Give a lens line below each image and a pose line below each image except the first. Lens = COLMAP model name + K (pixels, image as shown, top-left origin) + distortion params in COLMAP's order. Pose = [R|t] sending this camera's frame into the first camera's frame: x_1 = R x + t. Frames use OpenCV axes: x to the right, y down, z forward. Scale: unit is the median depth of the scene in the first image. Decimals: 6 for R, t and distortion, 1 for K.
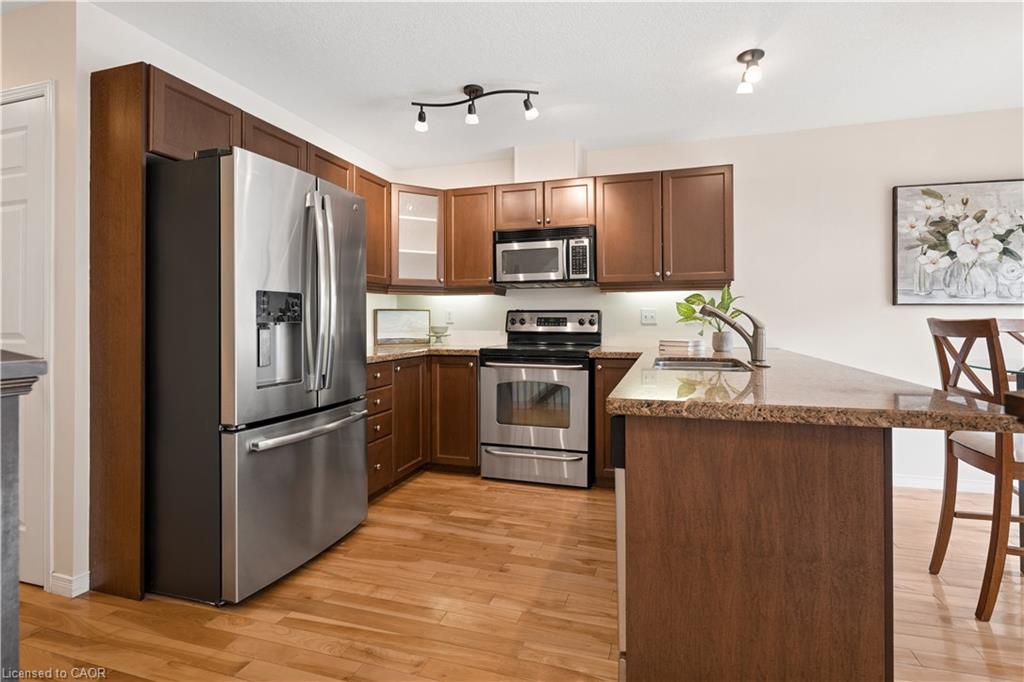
lens RADIAL K [[478.9, 0, 531.0], [0, 478.9, 315.8], [0, 0, 1]] dist [-0.001676, -0.000327]
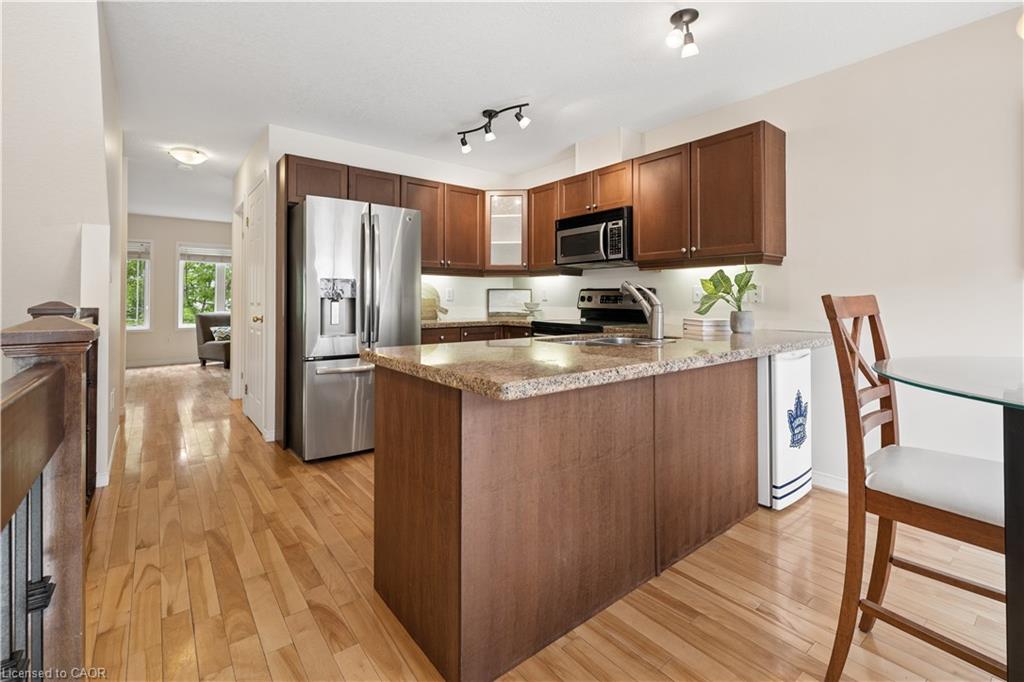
lens RADIAL K [[457.4, 0, 519.8], [0, 457.4, 297.6], [0, 0, 1]] dist [0.000717, 0.000079]
pose [[0.815968, 0.002571, -0.578091, 0.511128], [0.001646, 0.999976, 0.006771, 0.001142], [0.578095, -0.006476, 0.815944, 0.054375]]
